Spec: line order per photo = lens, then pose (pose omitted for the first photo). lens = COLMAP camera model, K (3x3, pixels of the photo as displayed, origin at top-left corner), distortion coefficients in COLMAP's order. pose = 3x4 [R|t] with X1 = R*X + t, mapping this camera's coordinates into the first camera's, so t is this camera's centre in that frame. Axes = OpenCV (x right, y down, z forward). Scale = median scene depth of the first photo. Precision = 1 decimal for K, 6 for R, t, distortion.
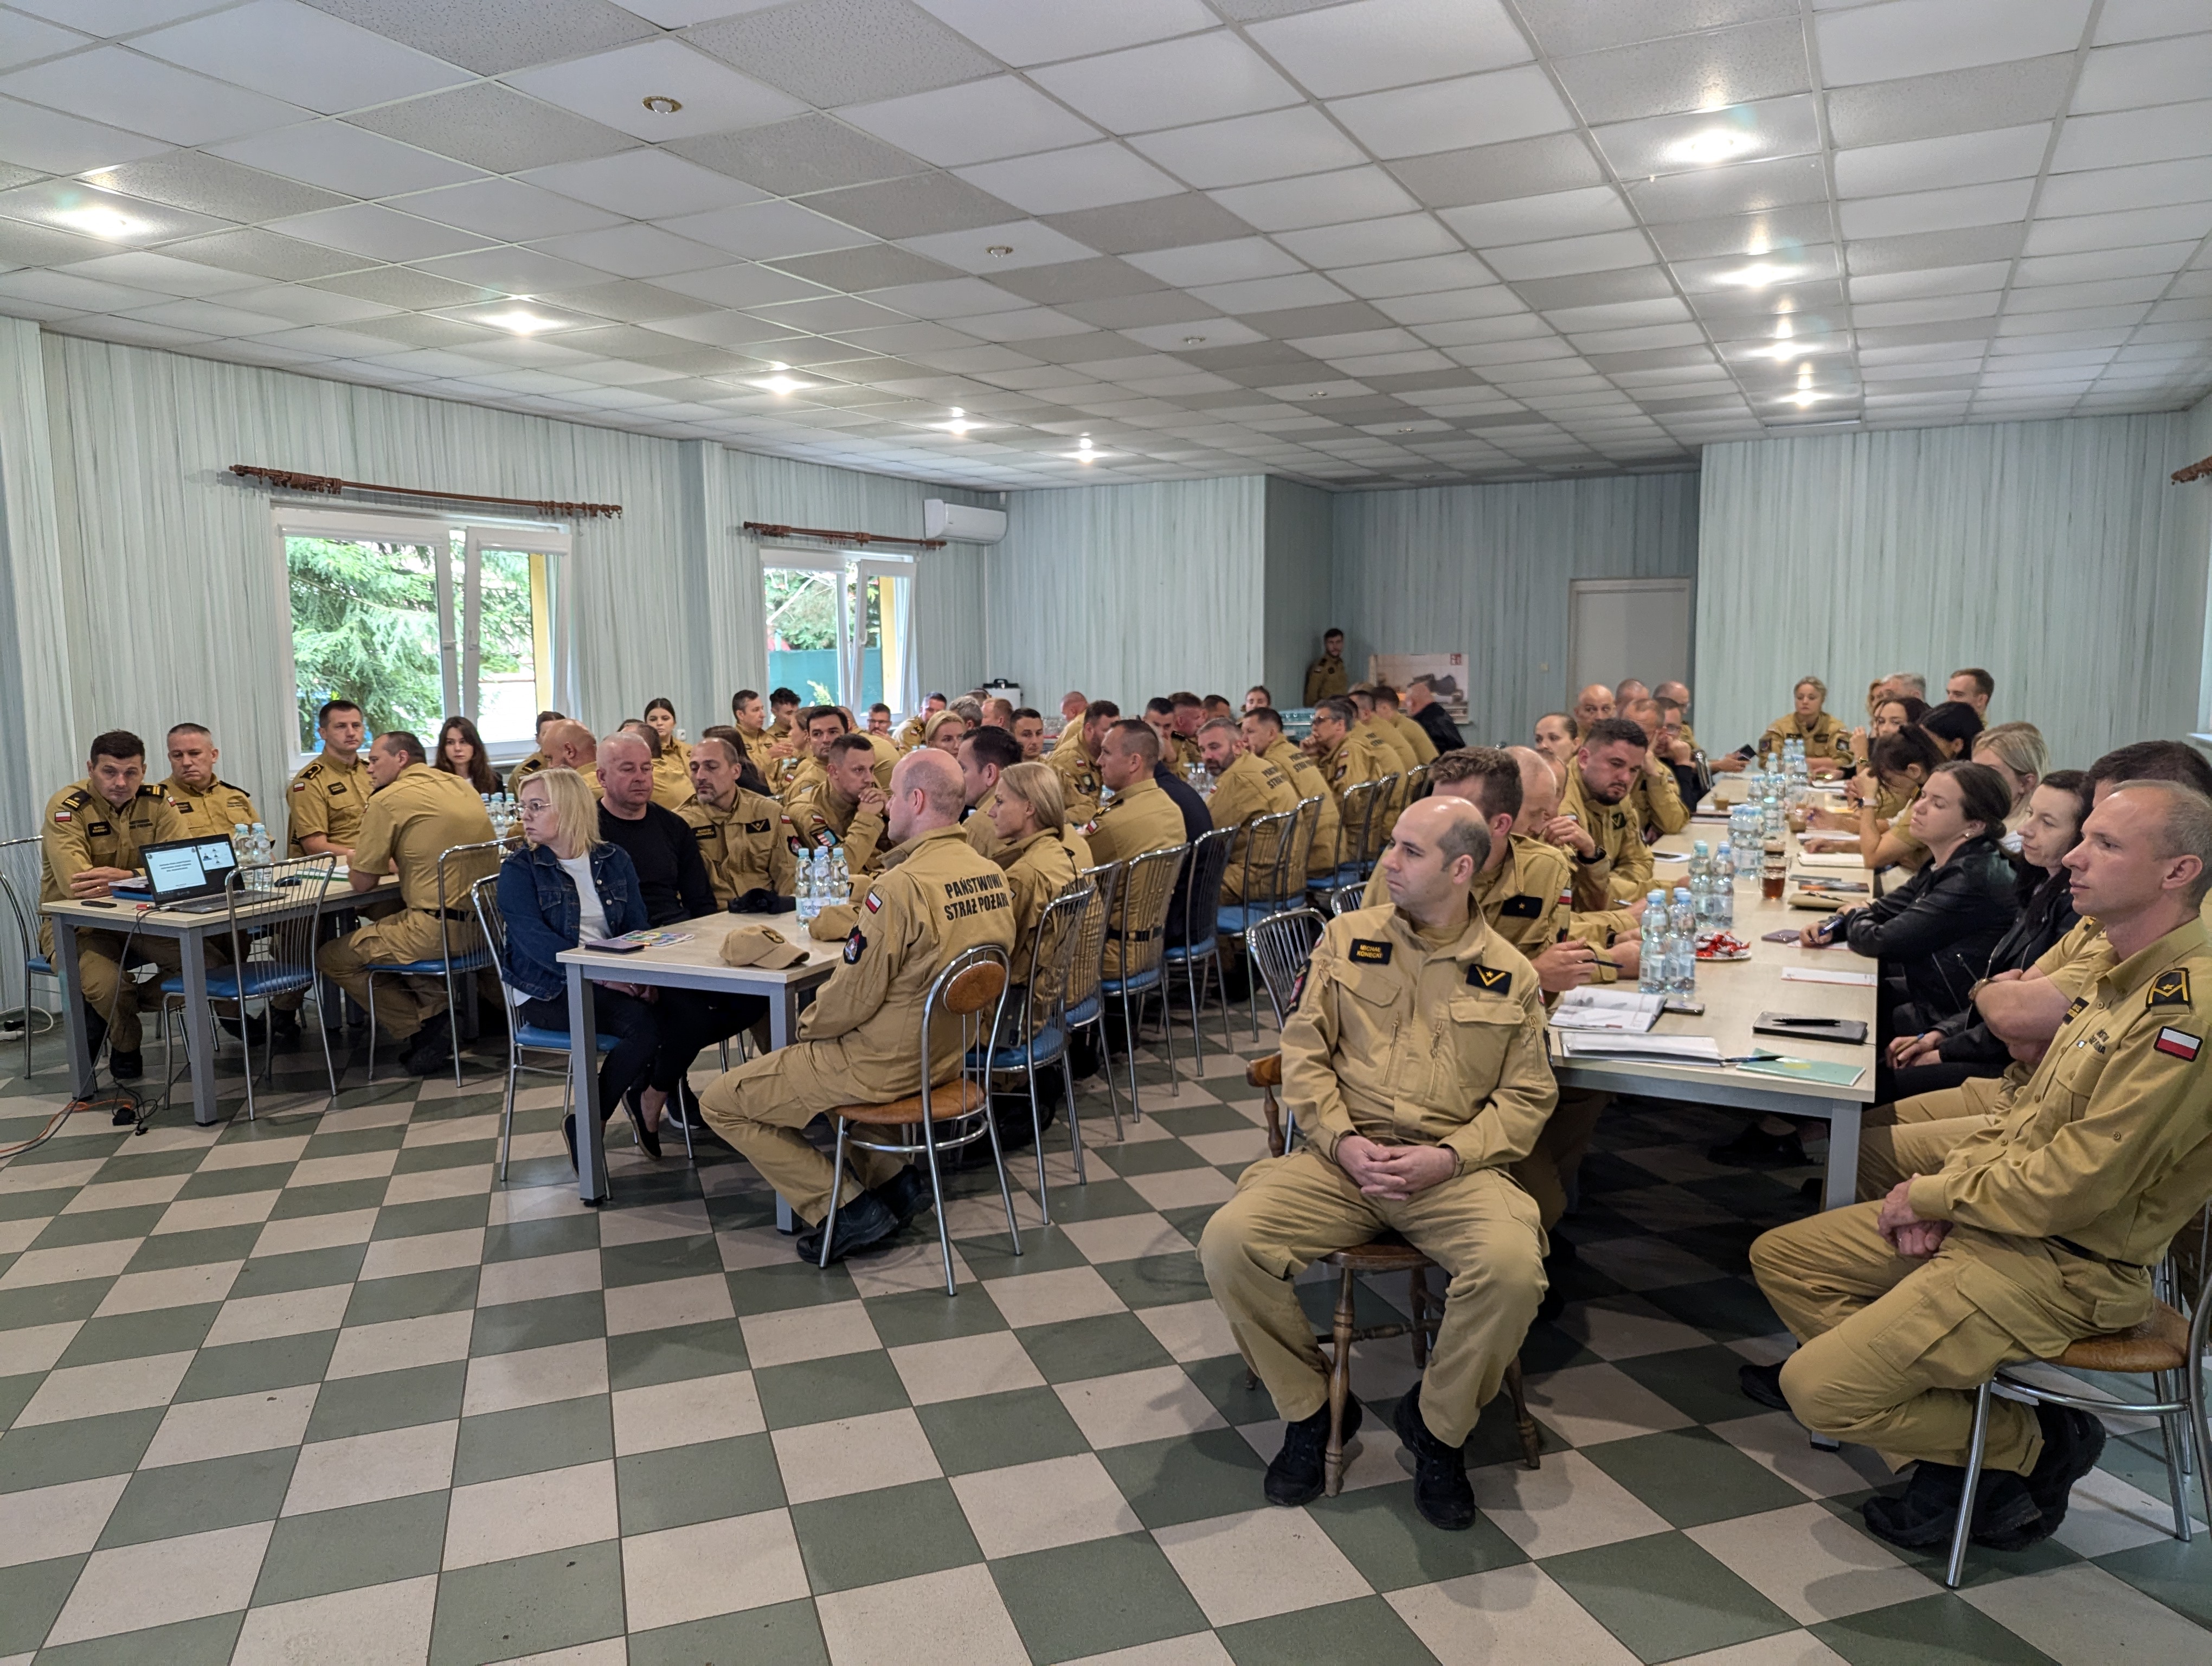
lens RADIAL K [[1615.9, 0, 1104.9], [0, 1615.9, 846.0], [0, 0, 1]] dist [0.061410, -0.062315]
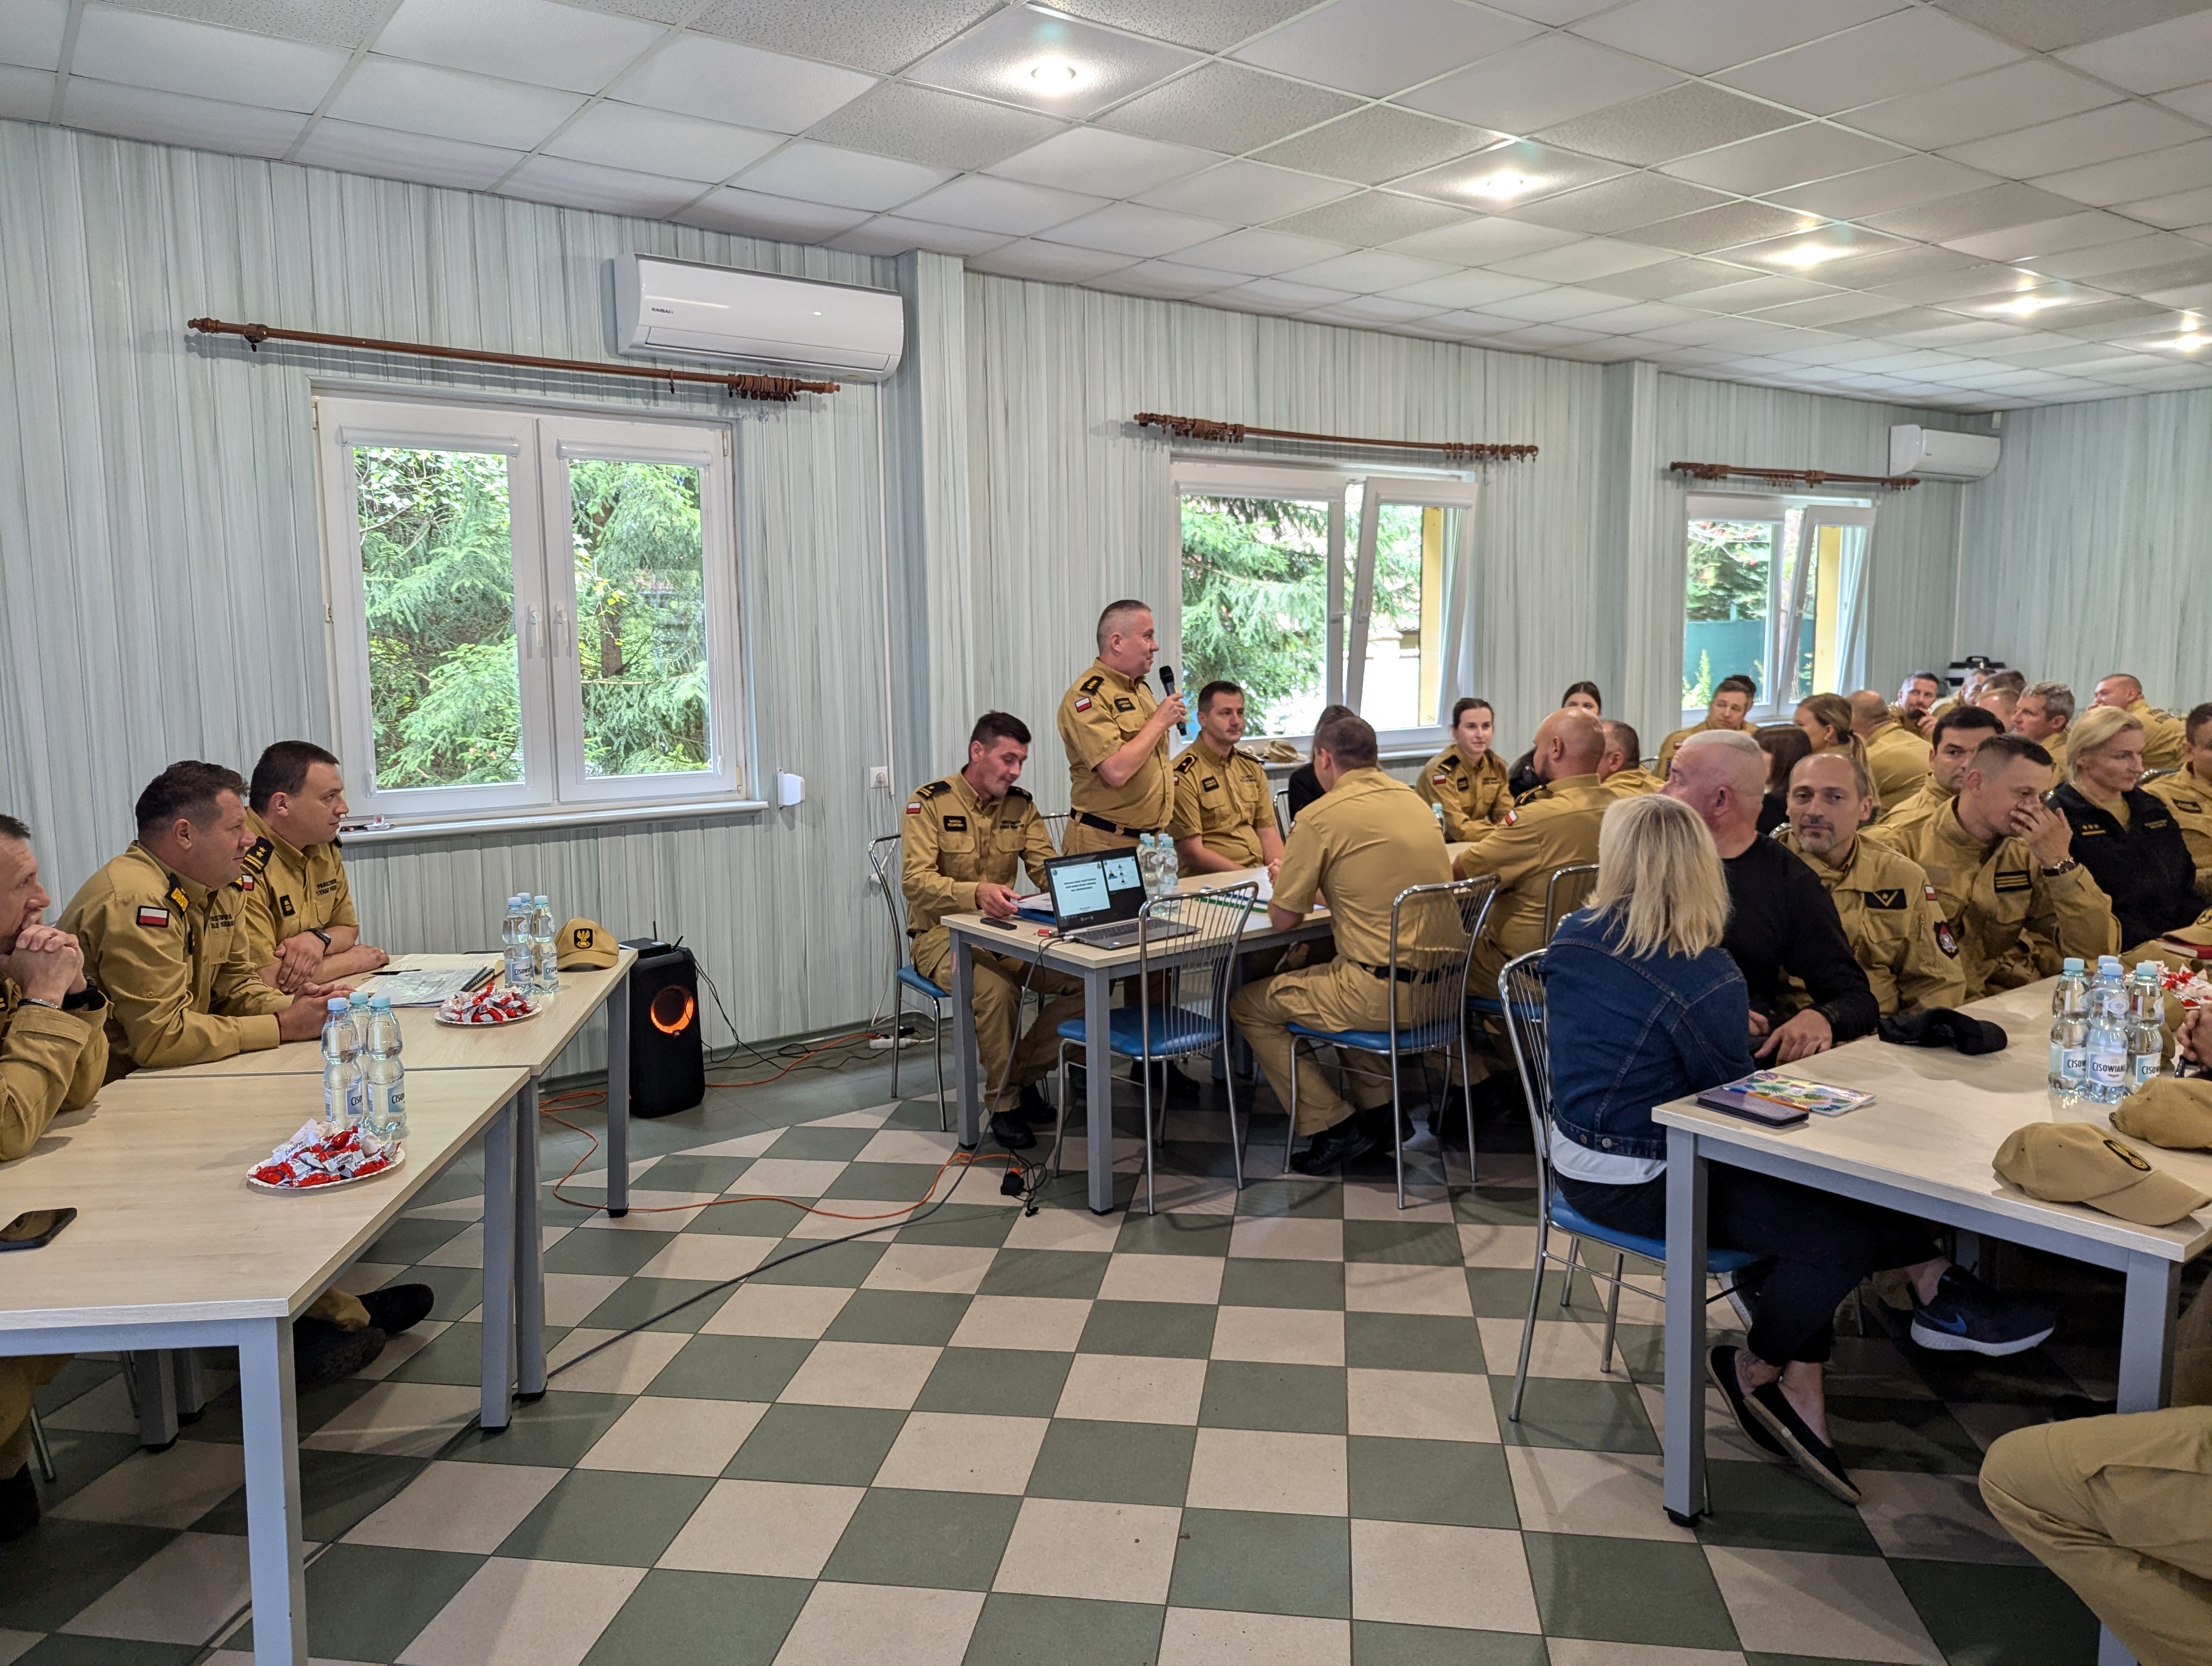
lens RADIAL K [[1615.9, 0, 1104.9], [0, 1615.9, 846.0], [0, 0, 1]] dist [0.061410, -0.062315]
pose [[0.895372, 0.058777, -0.441422, -0.147021], [-0.052486, 0.998271, 0.026464, -0.021405], [0.442215, -0.000526, 0.896909, 0.205093]]
